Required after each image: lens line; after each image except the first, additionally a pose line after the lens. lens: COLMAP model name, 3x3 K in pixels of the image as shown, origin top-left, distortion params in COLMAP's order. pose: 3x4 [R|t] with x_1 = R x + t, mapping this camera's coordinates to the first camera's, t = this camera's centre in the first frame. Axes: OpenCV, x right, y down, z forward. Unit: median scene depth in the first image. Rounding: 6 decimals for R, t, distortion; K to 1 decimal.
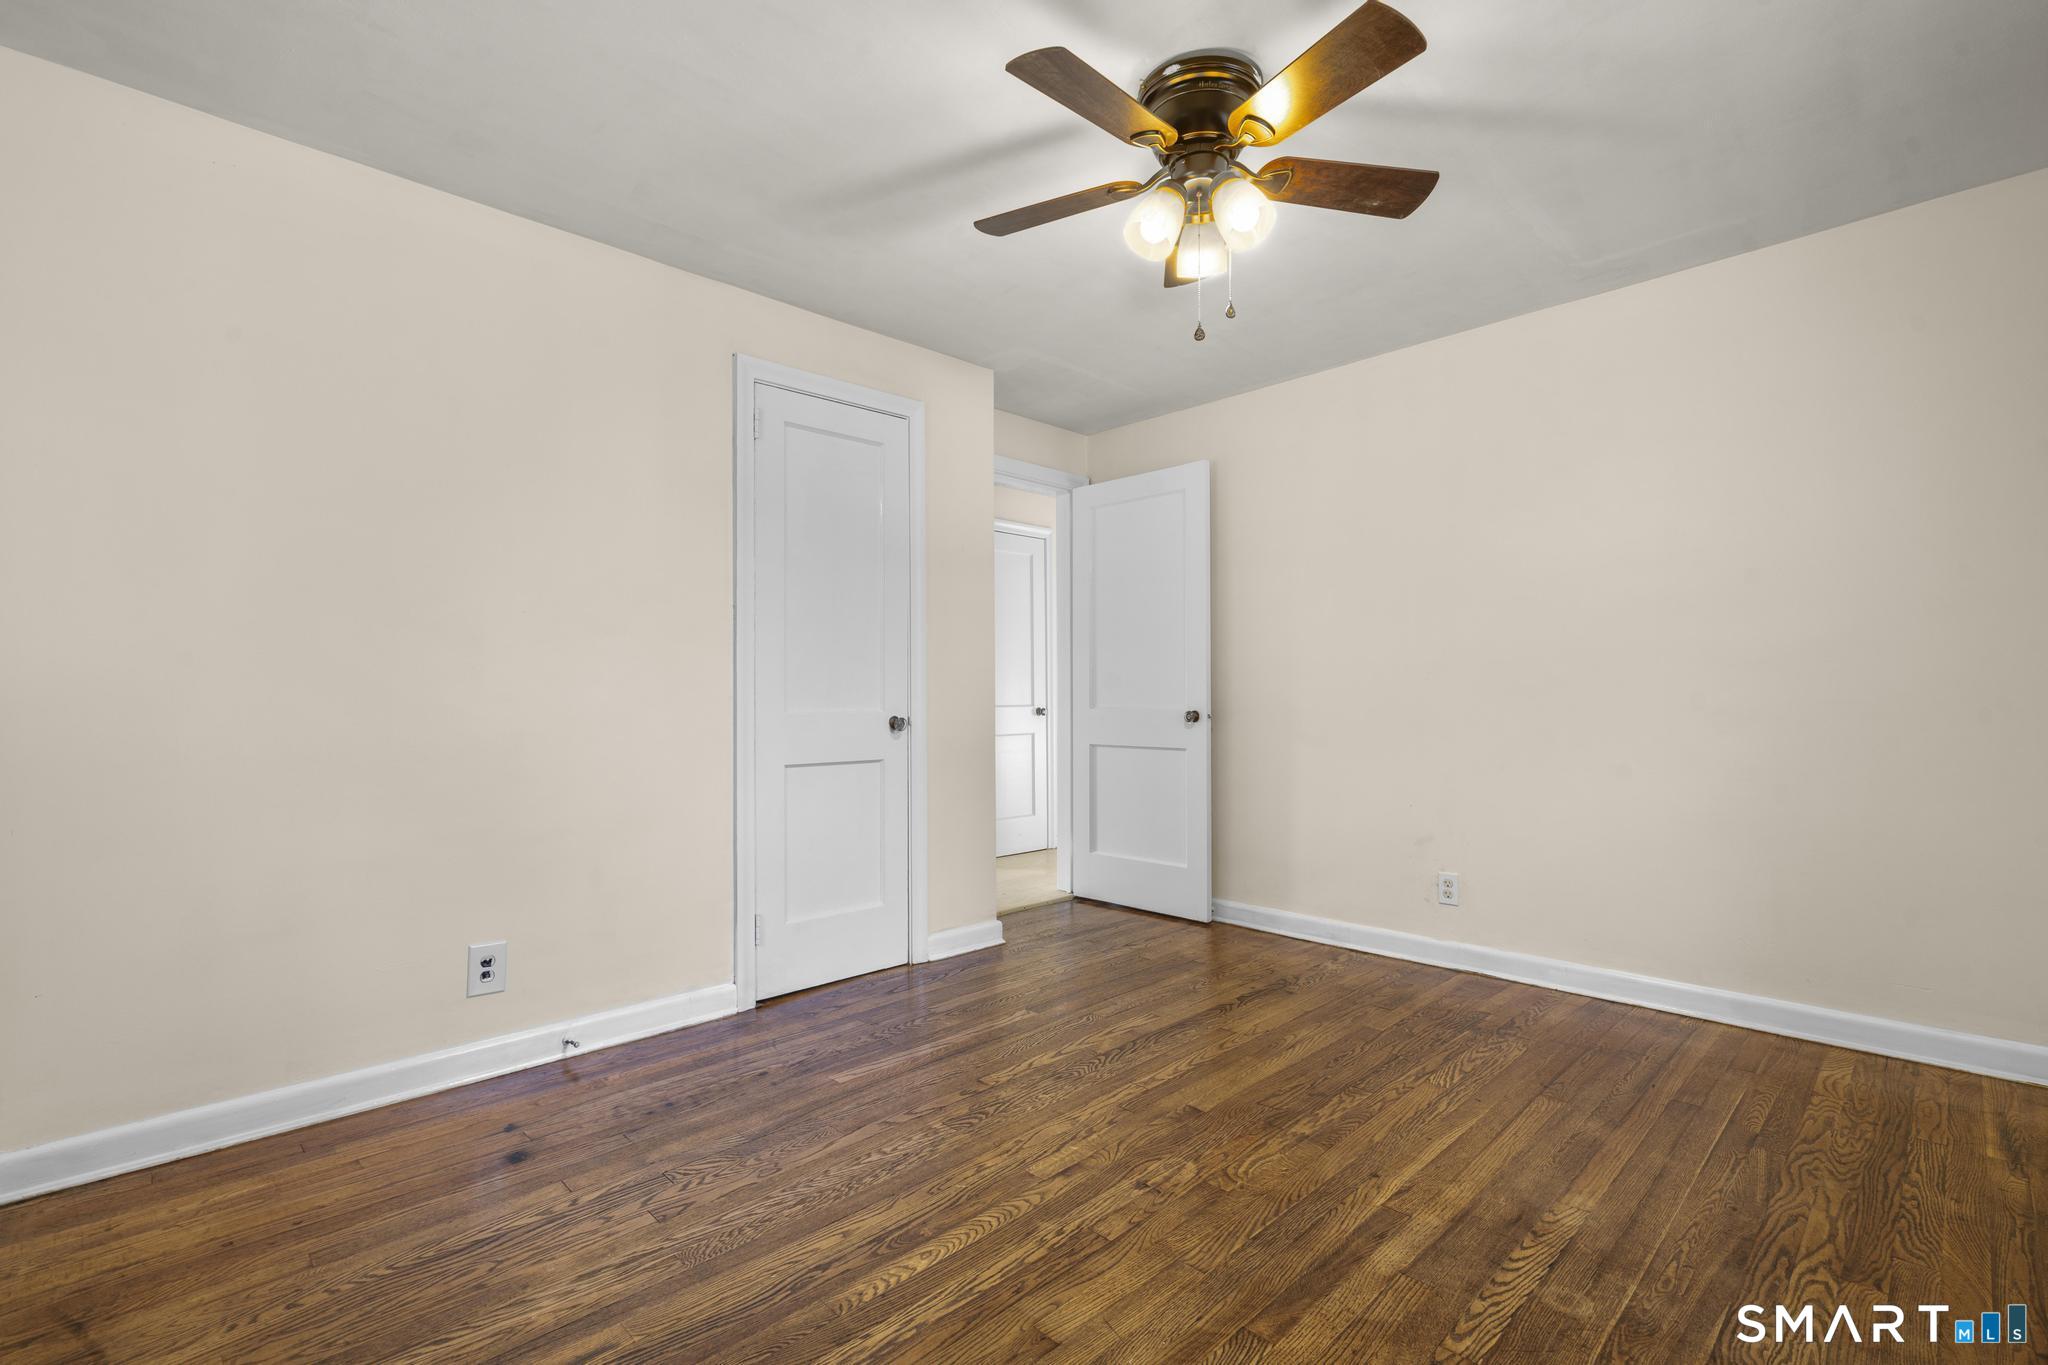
lens RADIAL K [[921.5, 0, 1025.2], [0, 921.5, 686.4], [0, 0, 1]] dist [-0.002083, 0.001431]
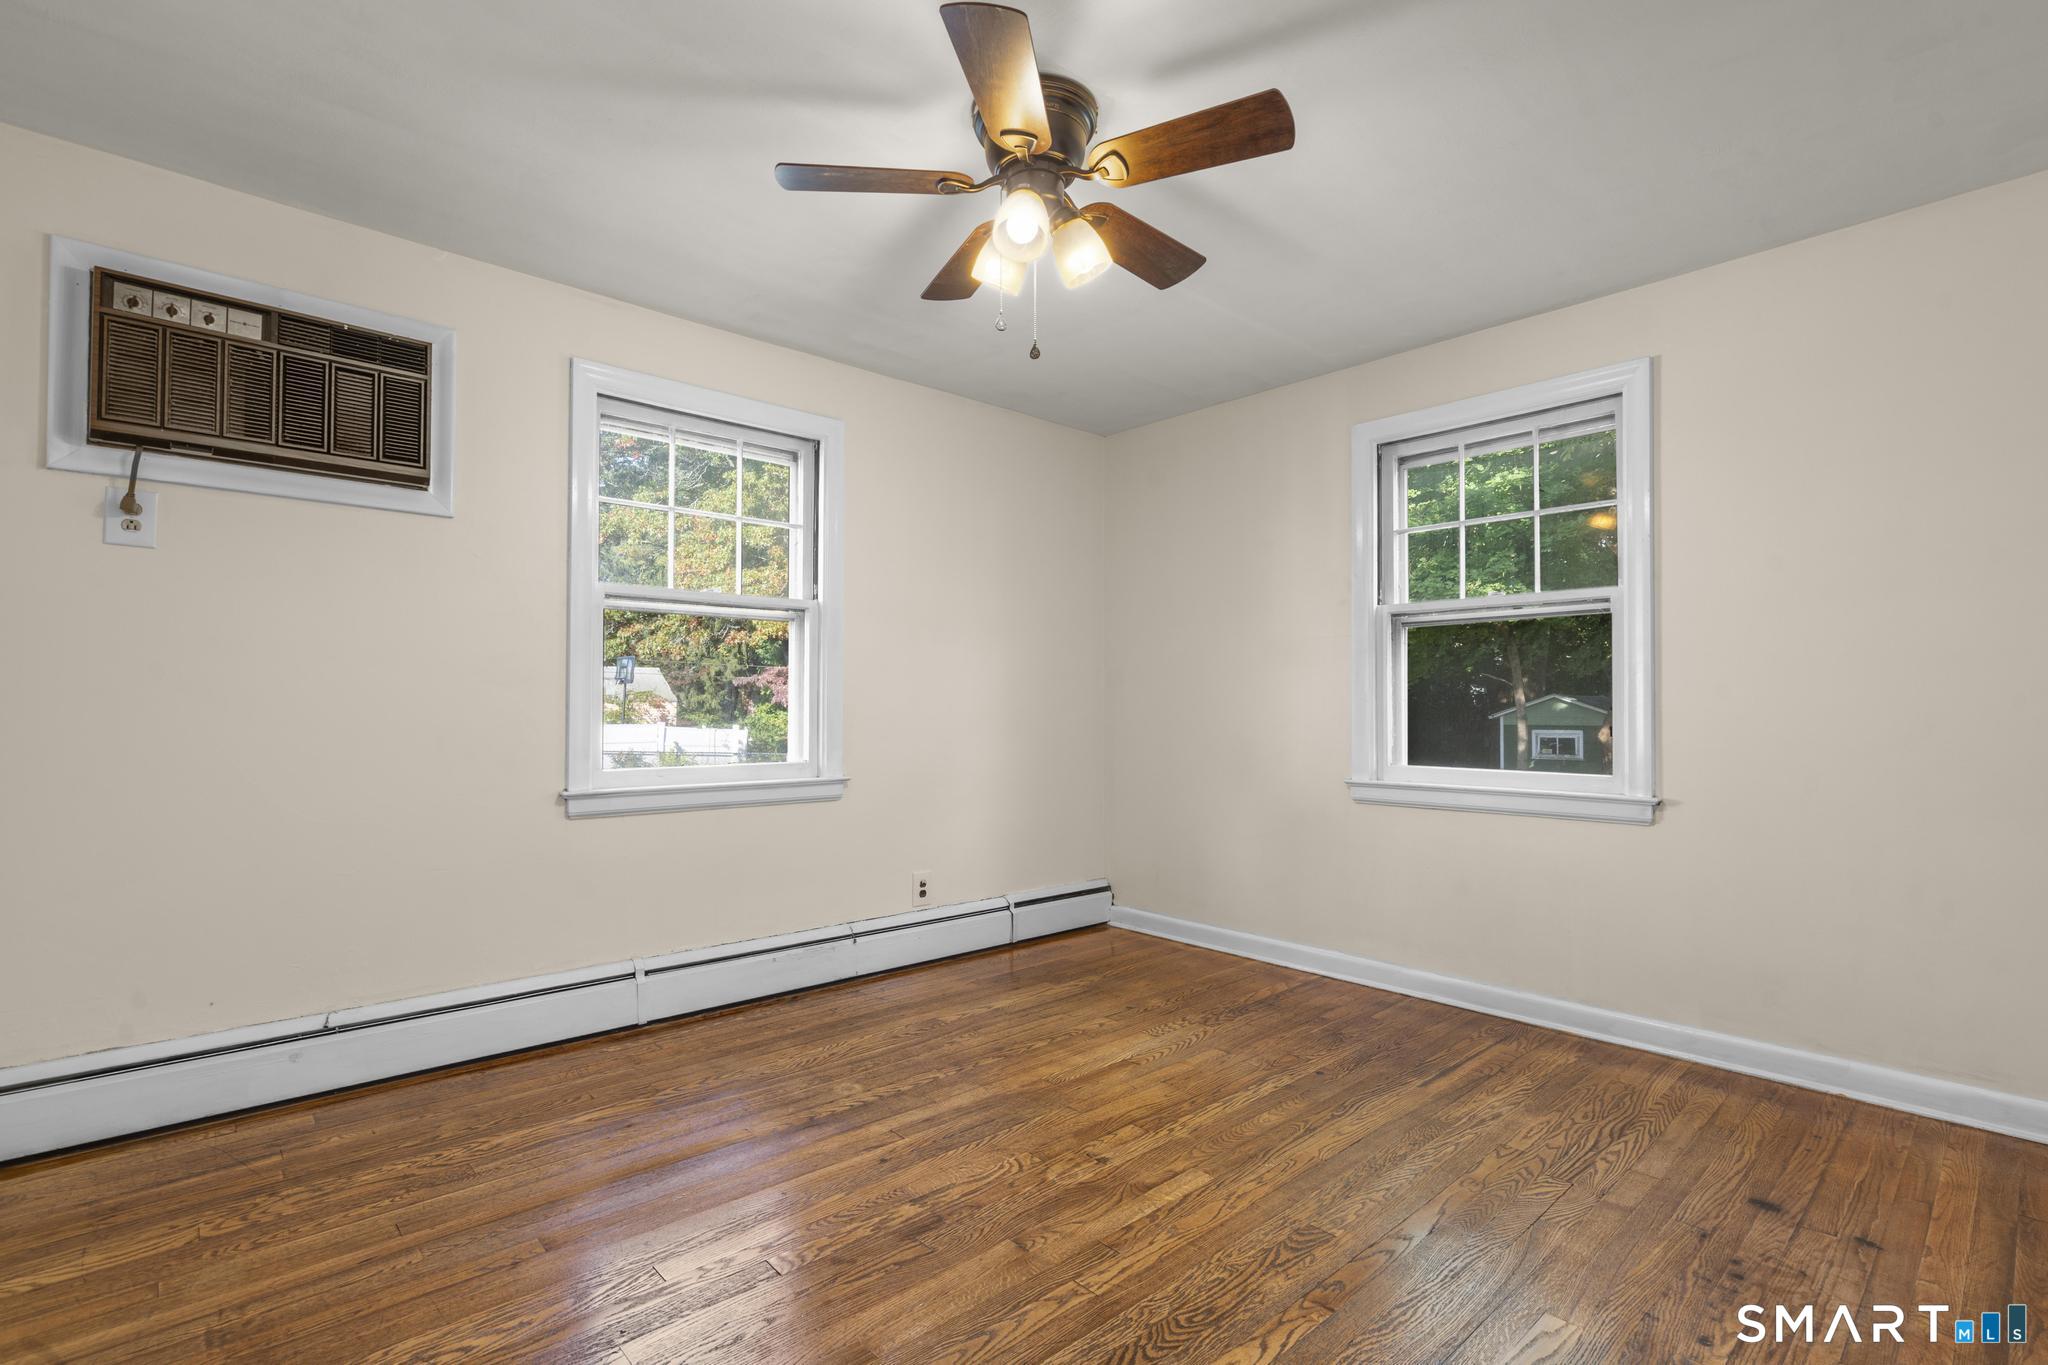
lens RADIAL K [[921.5, 0, 1020.5], [0, 921.5, 693.4], [0, 0, 1]] dist [-0.002083, 0.001431]
pose [[-0.999261, 0.003016, 0.038309, 0.183792], [0.001910, 0.999581, -0.028872, 0.018319], [-0.038380, -0.028777, -0.998849, 2.160201]]
